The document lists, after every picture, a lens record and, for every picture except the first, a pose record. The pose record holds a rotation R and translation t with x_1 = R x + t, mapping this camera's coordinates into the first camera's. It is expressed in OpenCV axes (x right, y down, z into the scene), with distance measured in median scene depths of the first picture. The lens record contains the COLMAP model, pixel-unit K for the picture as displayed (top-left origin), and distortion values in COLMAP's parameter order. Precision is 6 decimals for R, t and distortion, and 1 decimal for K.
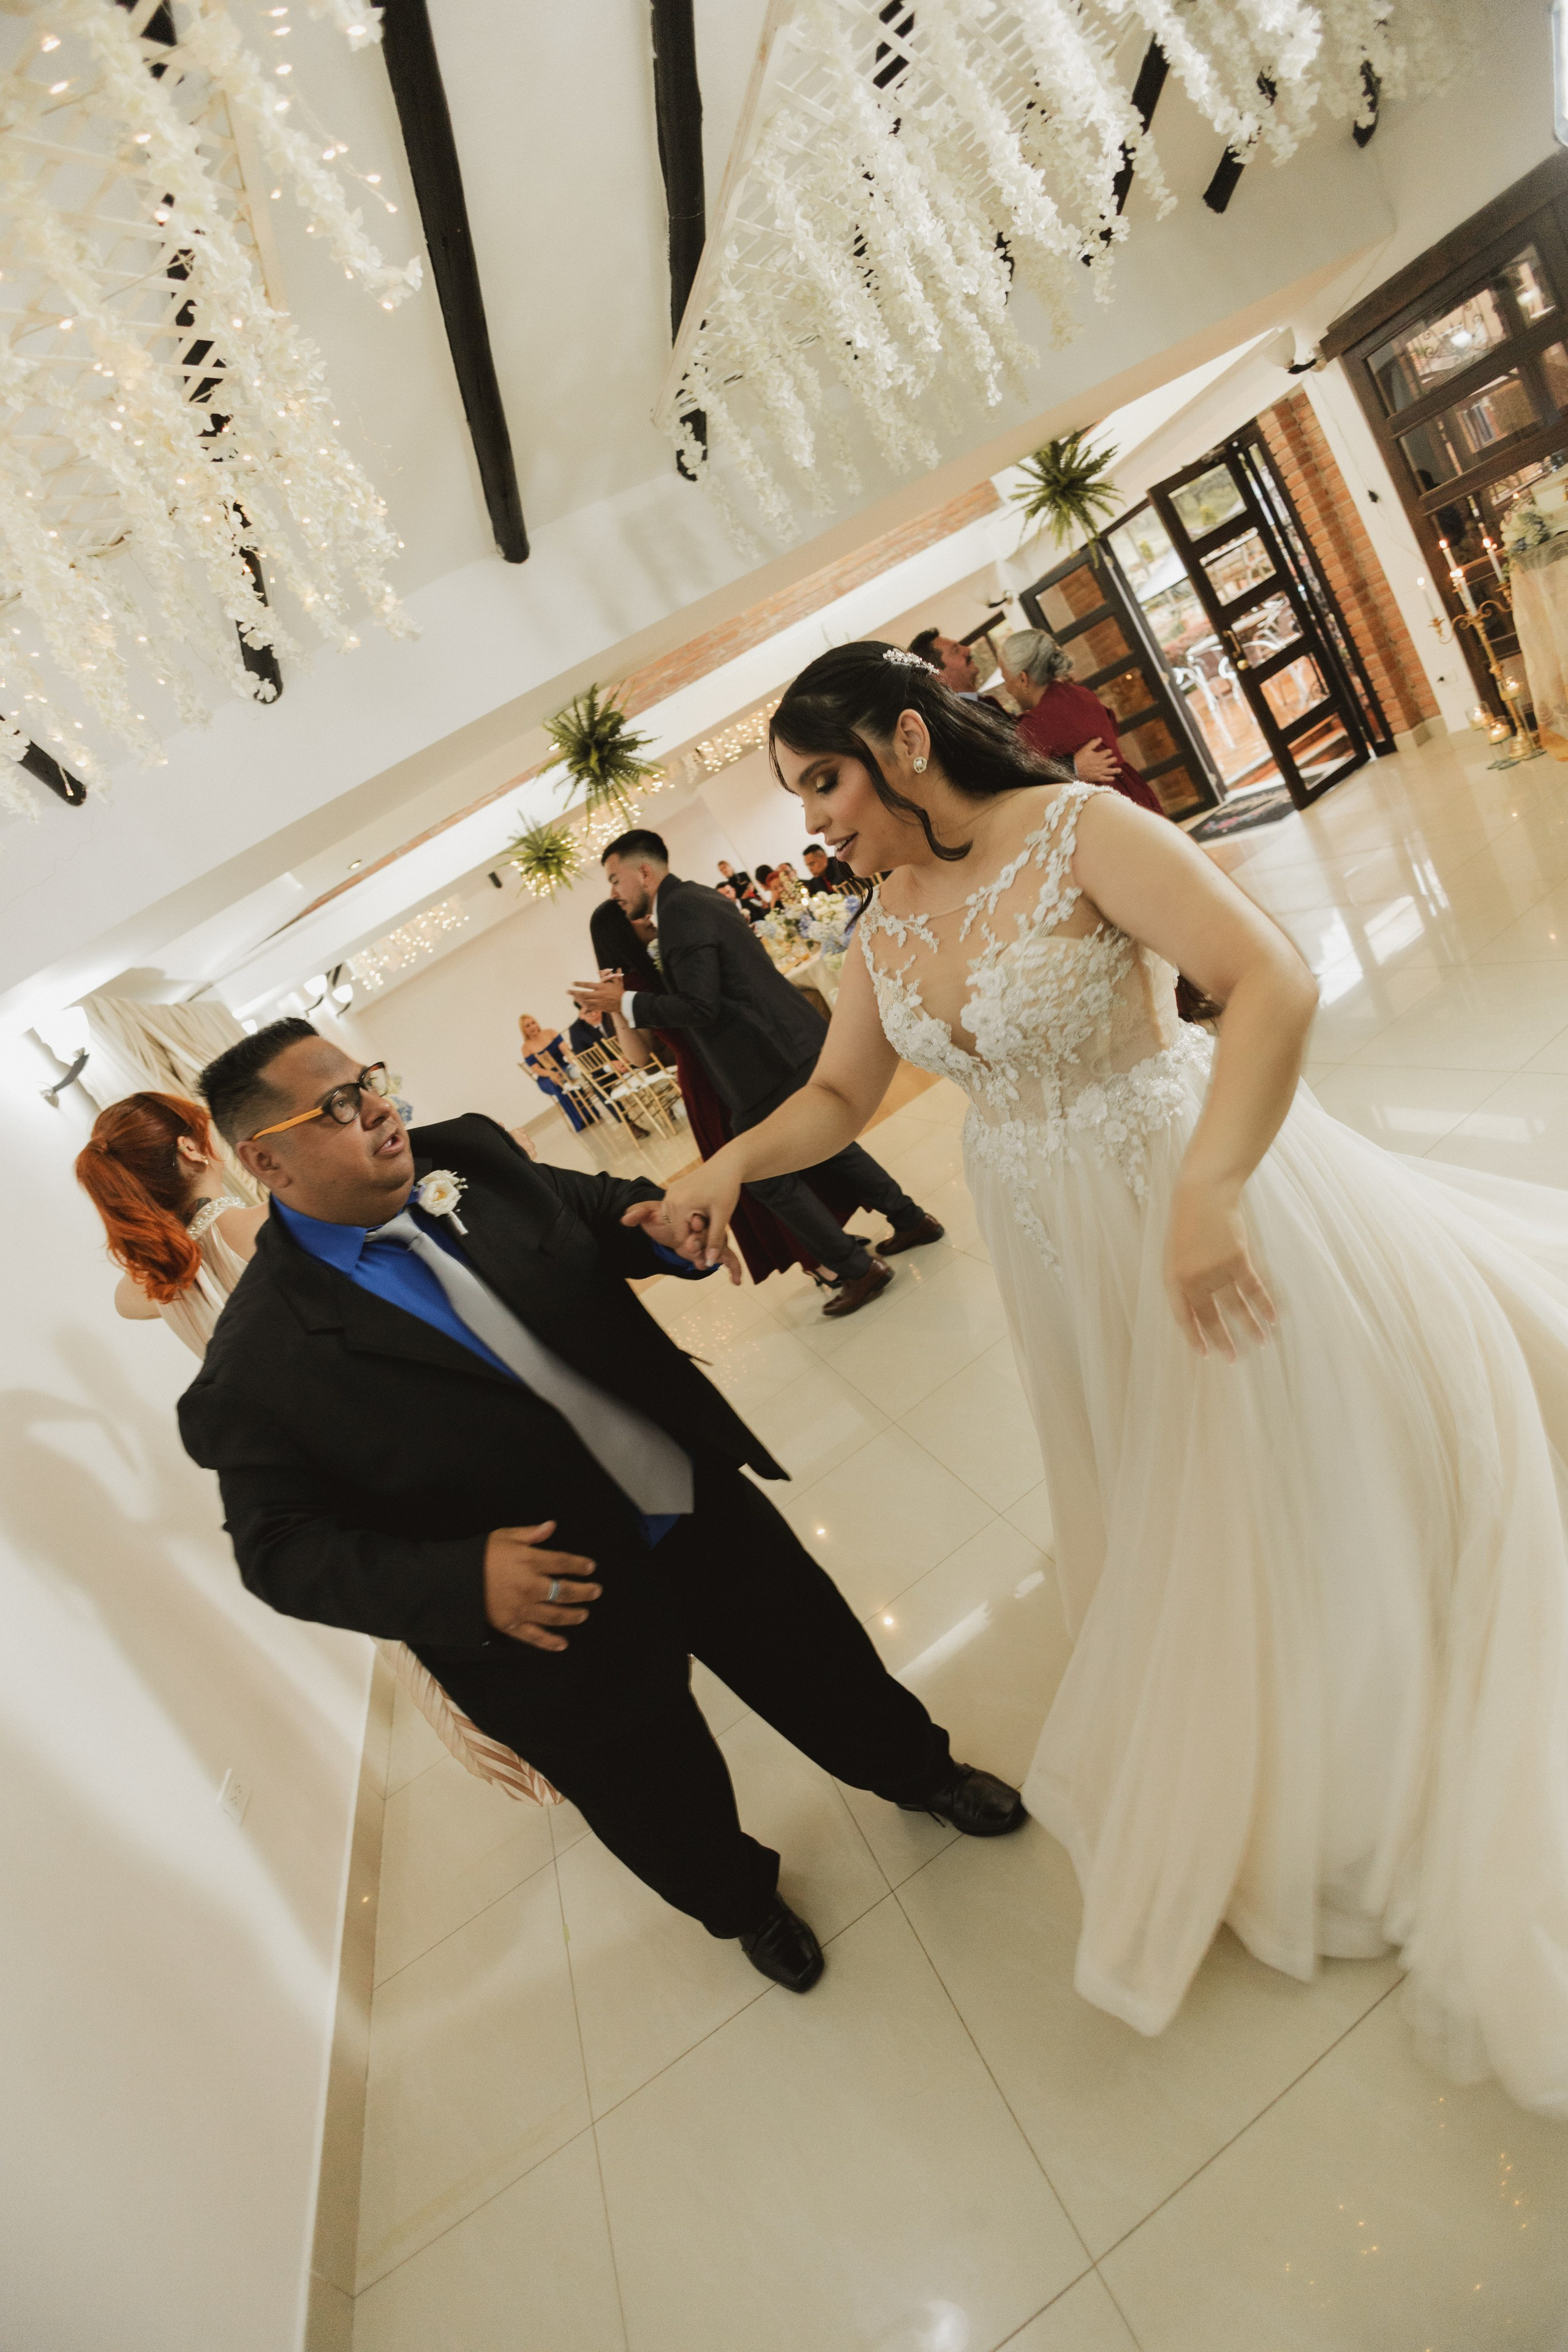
lens RADIAL K [[1064.5, 0, 786.9], [0, 1064.5, 1181.5], [0, 0, 1]] dist [-0.095883, 0.015555]
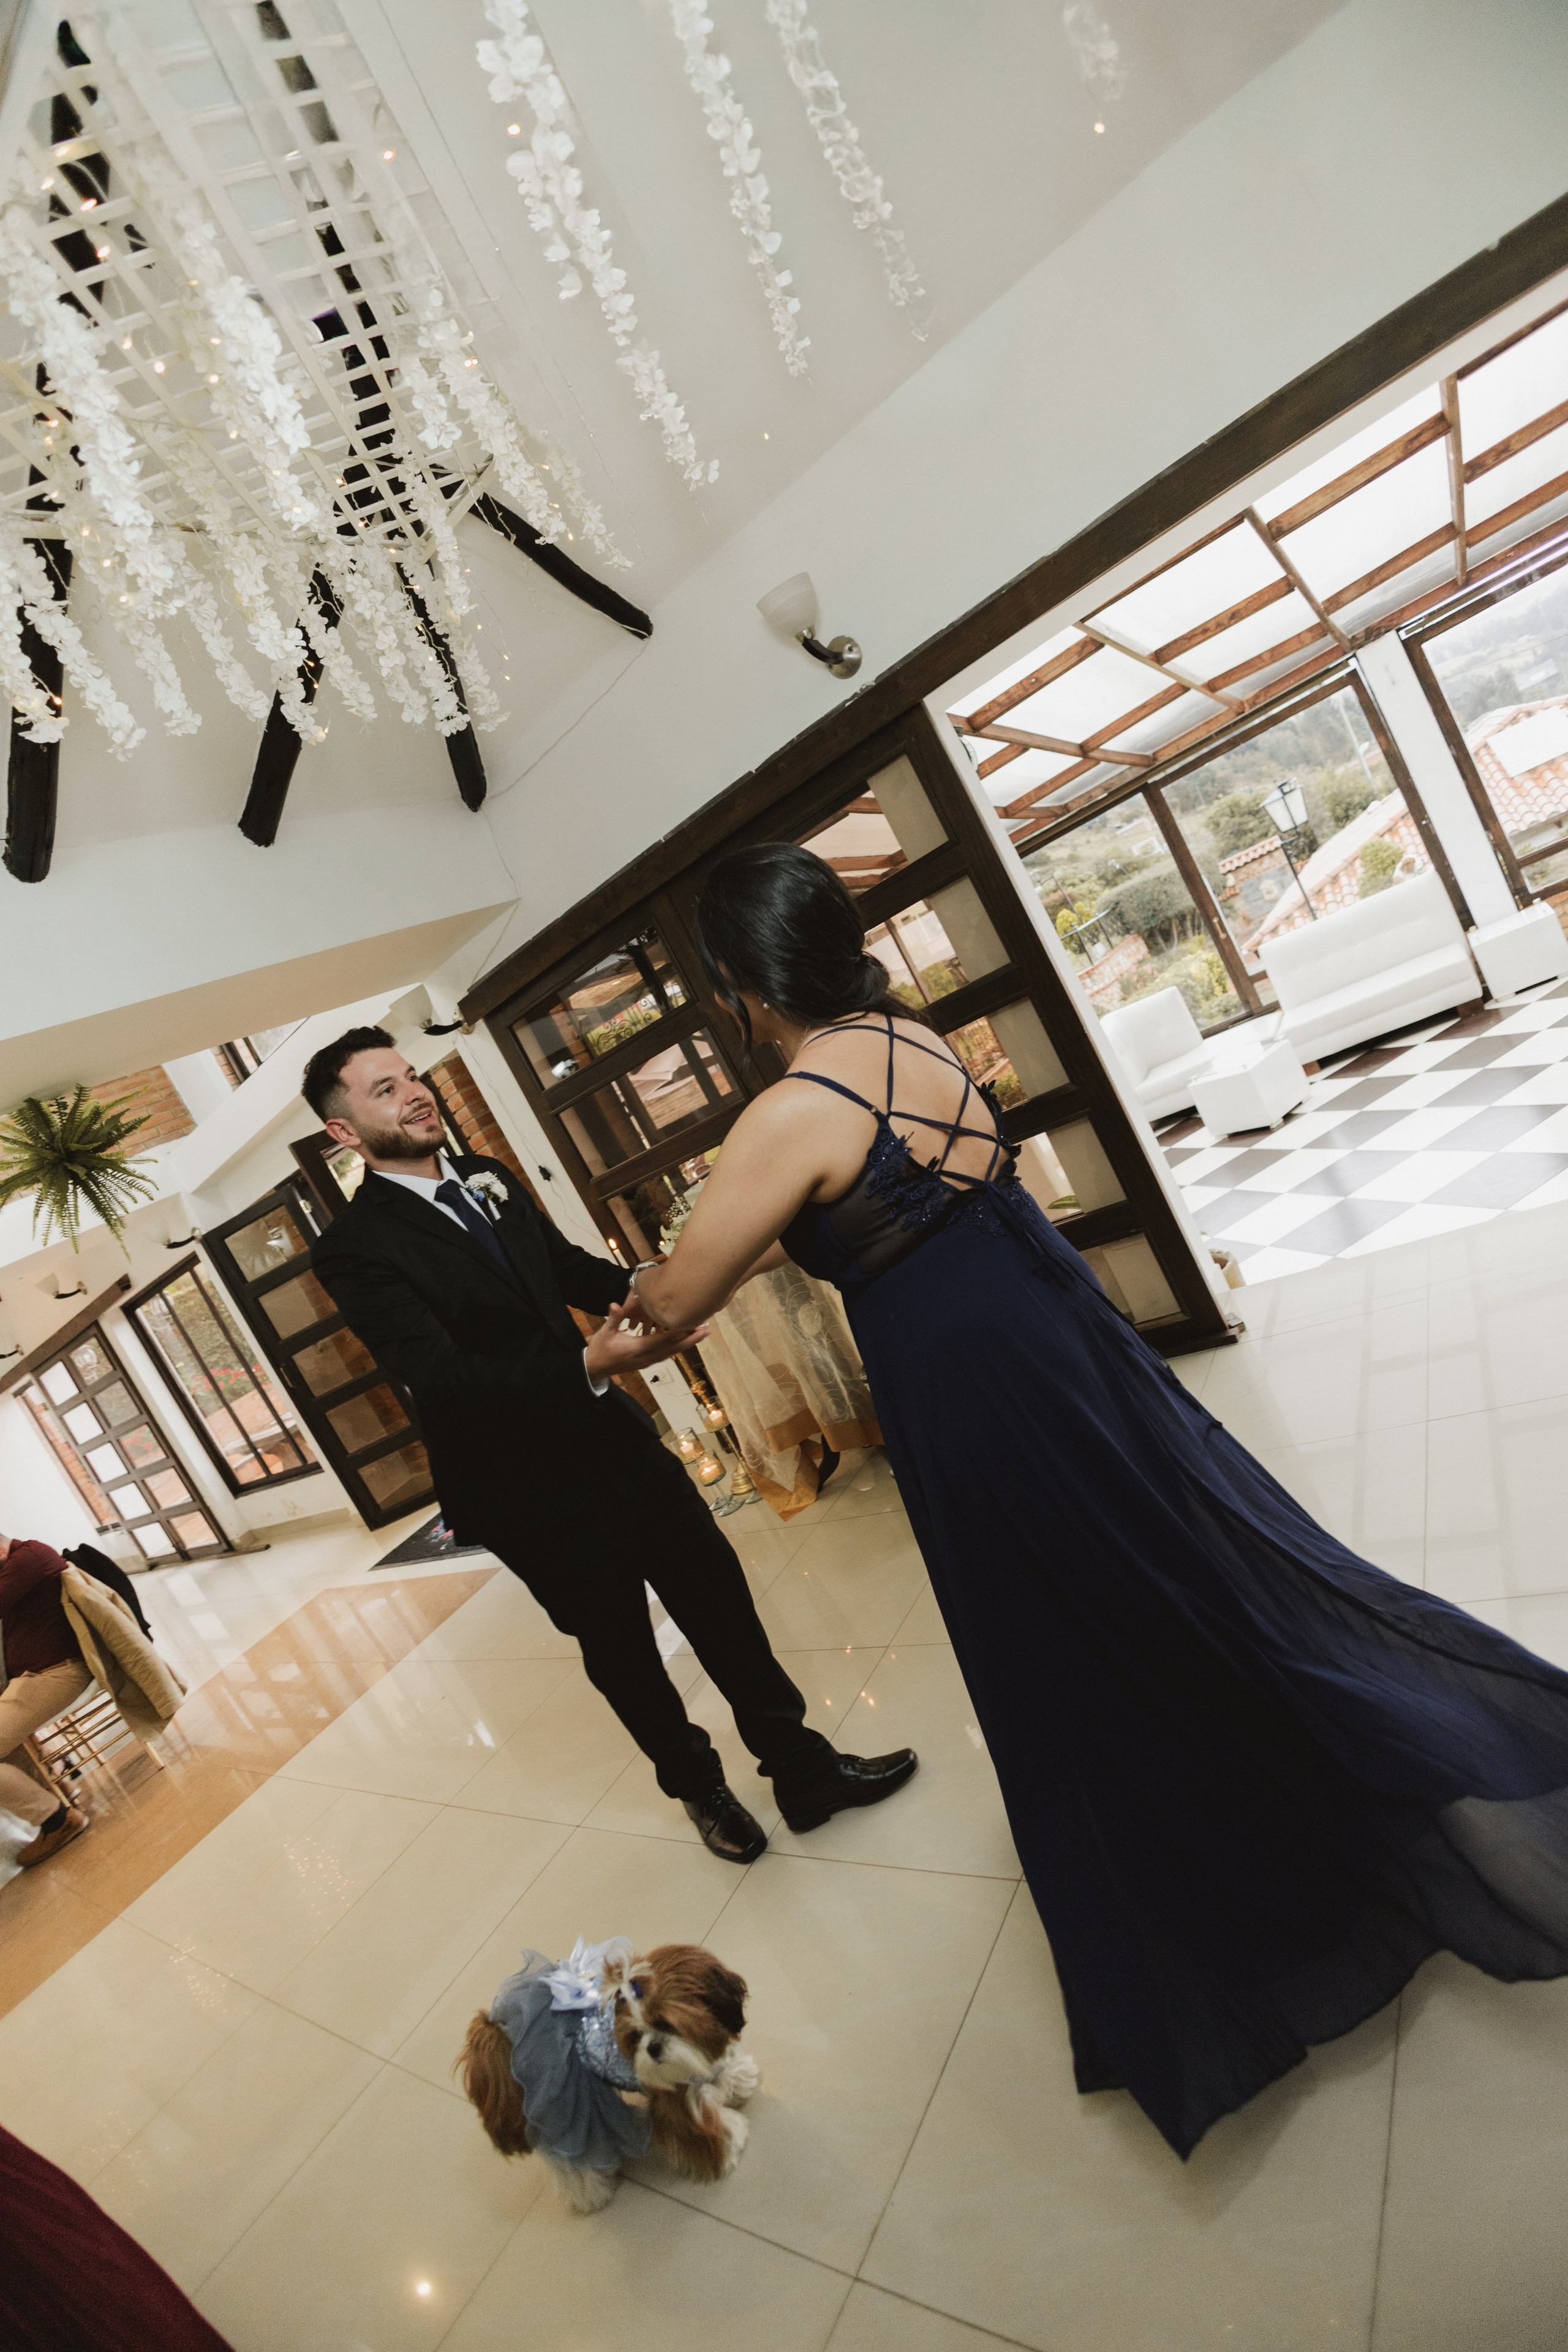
lens RADIAL K [[1058.4, 0, 787.5], [0, 1058.4, 1171.8], [0, 0, 1]] dist [-0.109534, 0.025190]
pose [[0.862637, 0.071052, 0.500809, 0.294957], [0.184768, 0.877405, -0.442742, -0.241847], [-0.470870, 0.474459, 0.743754, 0.230262]]
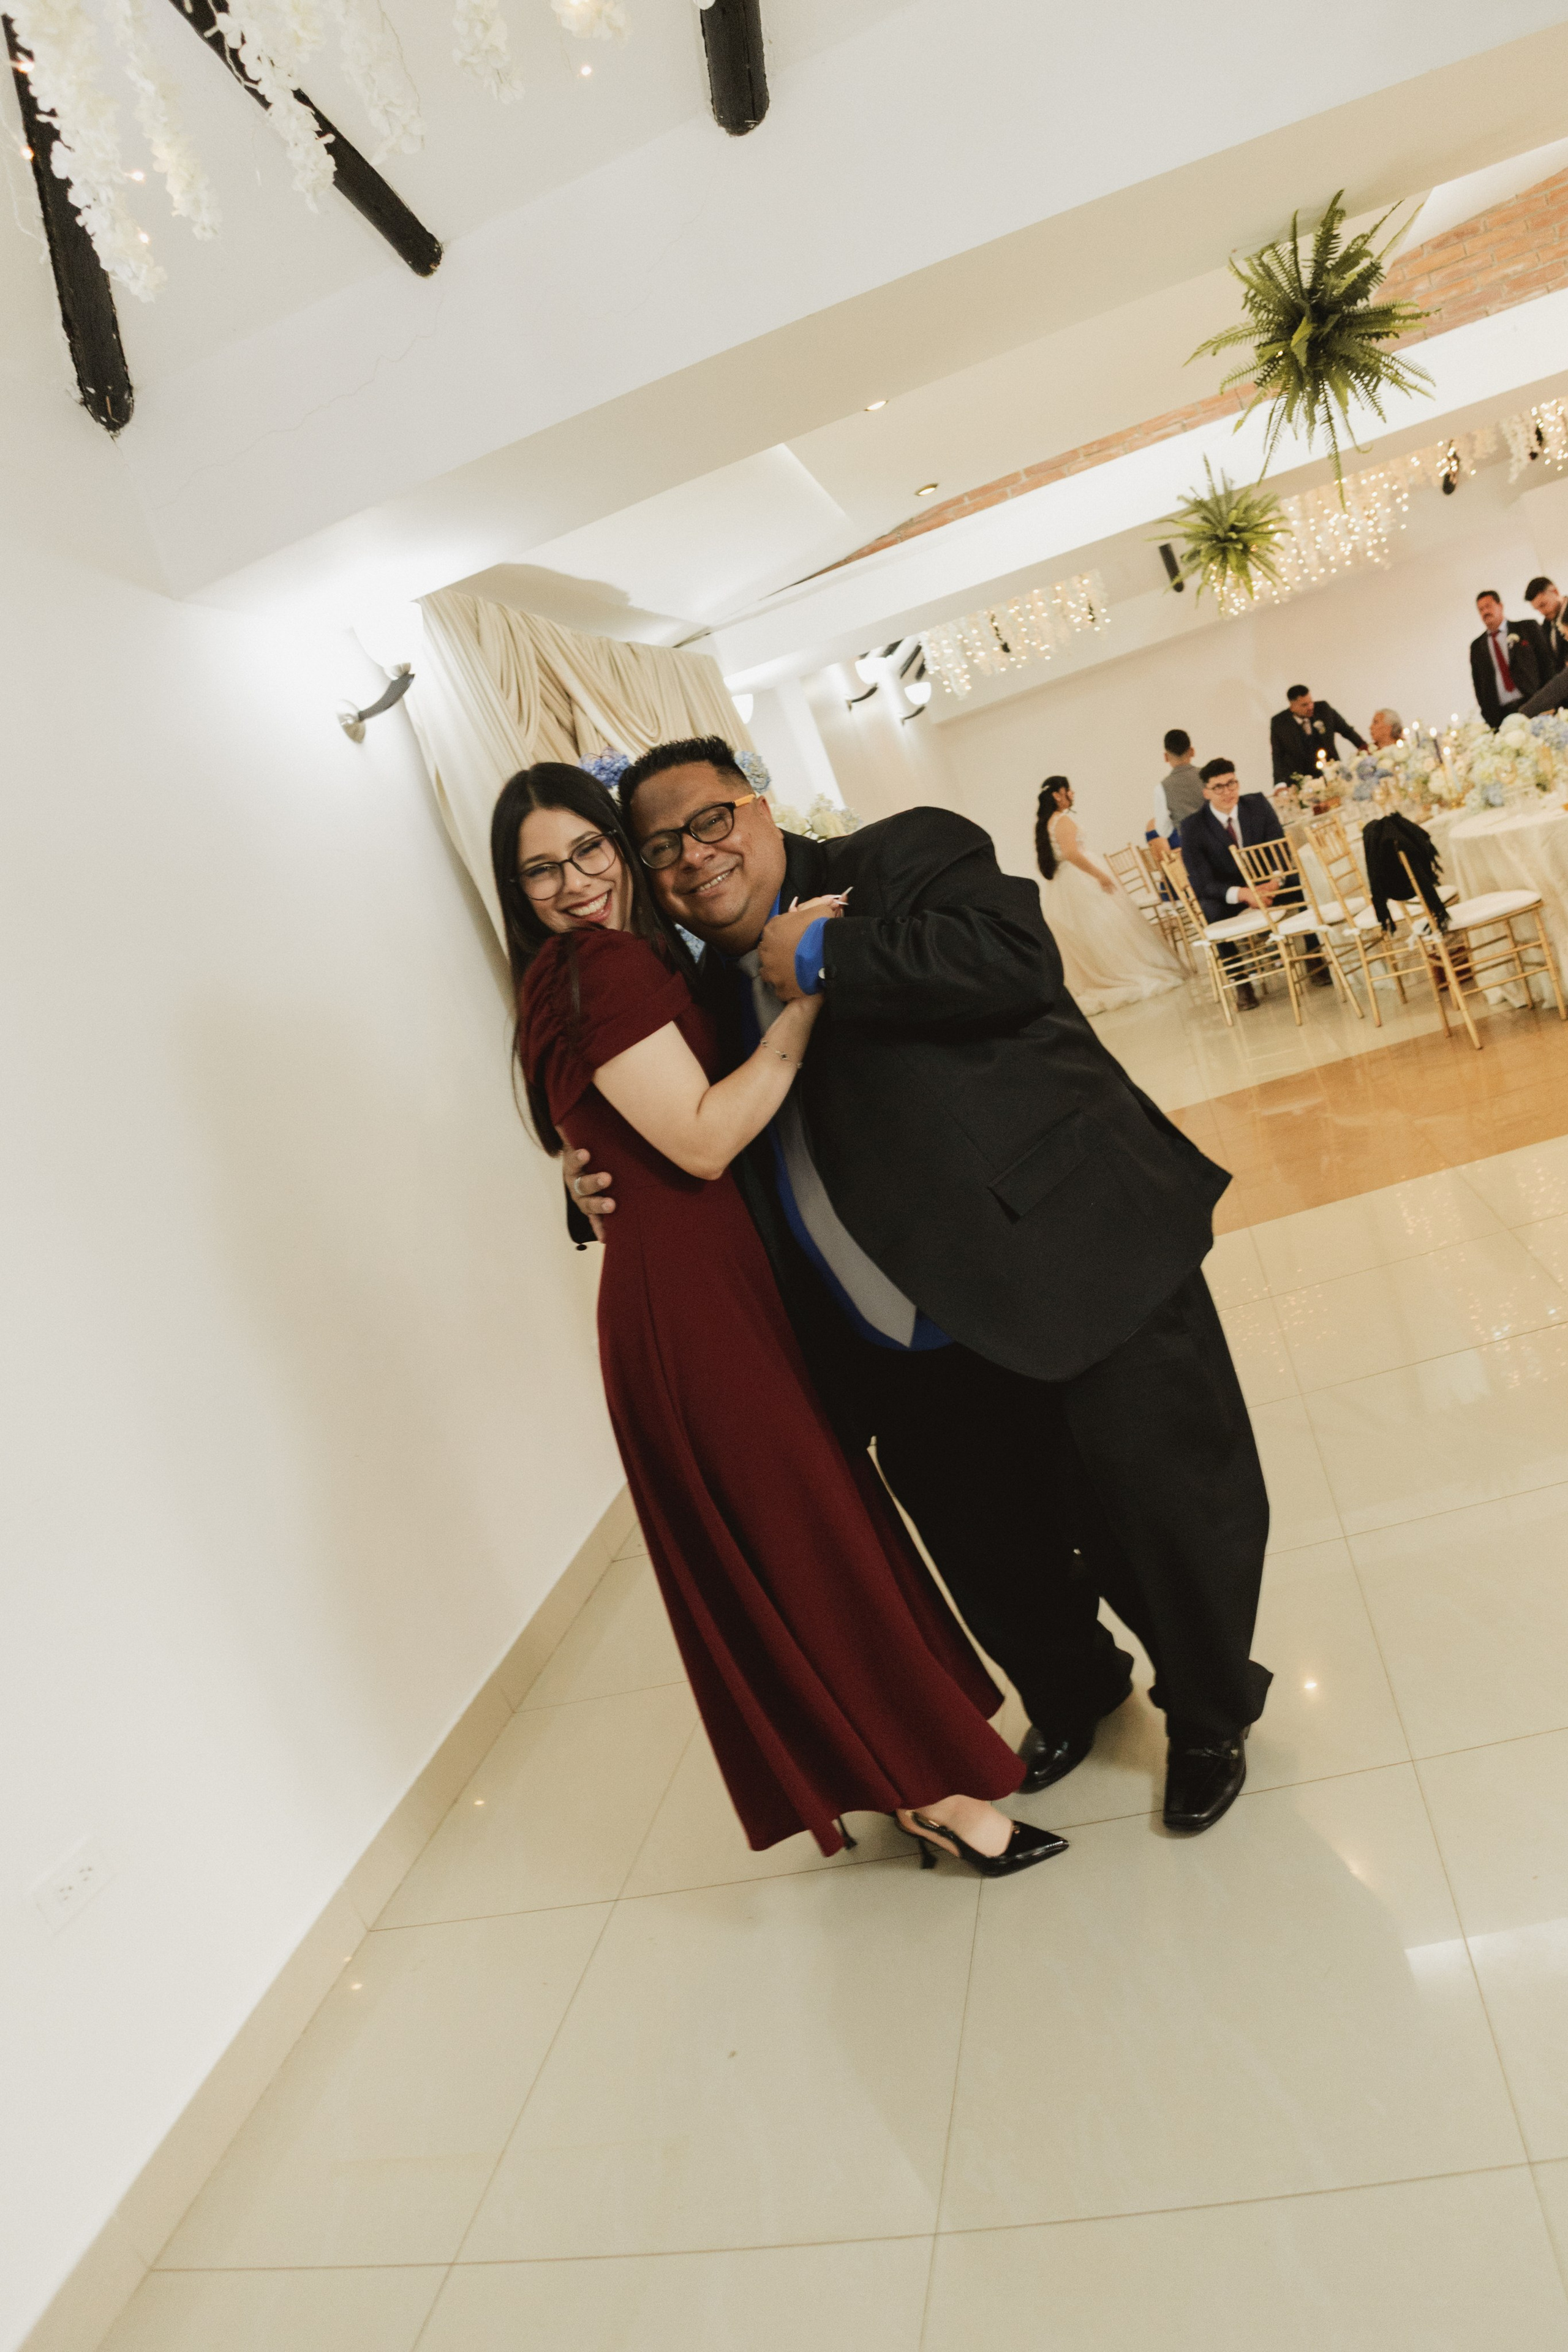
lens RADIAL K [[1408.1, 0, 862.6], [0, 1408.1, 1157.2], [0, 0, 1]] dist [-0.087938, 0.011881]
pose [[0.868050, 0.320728, -0.378975, 0.015901], [-0.280445, 0.946646, 0.158785, -0.033400], [0.409682, -0.031552, 0.911683, 0.179620]]
